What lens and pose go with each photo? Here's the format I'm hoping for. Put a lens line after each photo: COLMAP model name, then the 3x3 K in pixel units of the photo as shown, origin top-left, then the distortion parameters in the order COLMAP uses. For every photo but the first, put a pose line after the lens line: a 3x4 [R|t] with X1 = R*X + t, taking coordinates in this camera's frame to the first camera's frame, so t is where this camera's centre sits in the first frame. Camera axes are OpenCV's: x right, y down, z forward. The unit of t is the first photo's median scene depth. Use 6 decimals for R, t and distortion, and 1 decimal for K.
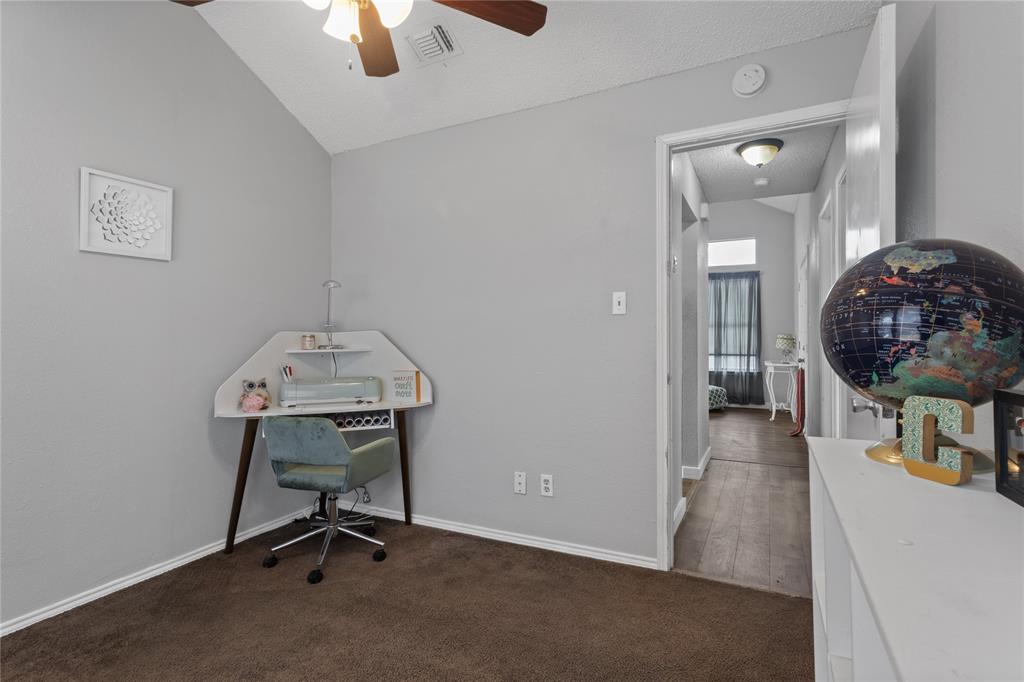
lens RADIAL K [[495.0, 0, 516.0], [0, 495.0, 333.8], [0, 0, 1]] dist [0.000034, 0.000188]
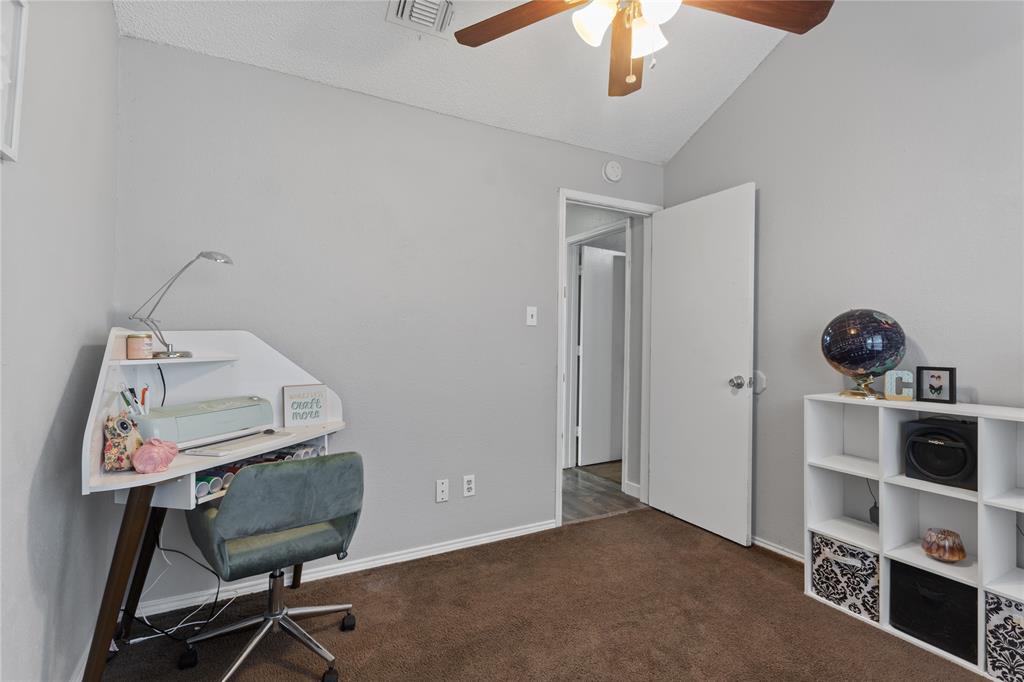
lens RADIAL K [[483.3, 0, 509.4], [0, 483.3, 340.3], [0, 0, 1]] dist [0.002078, 0.000369]
pose [[0.577046, 0.017604, 0.816522, -0.758515], [-0.018279, 0.999796, -0.008637, 0.007391], [-0.816507, -0.009941, 0.577249, 0.360639]]
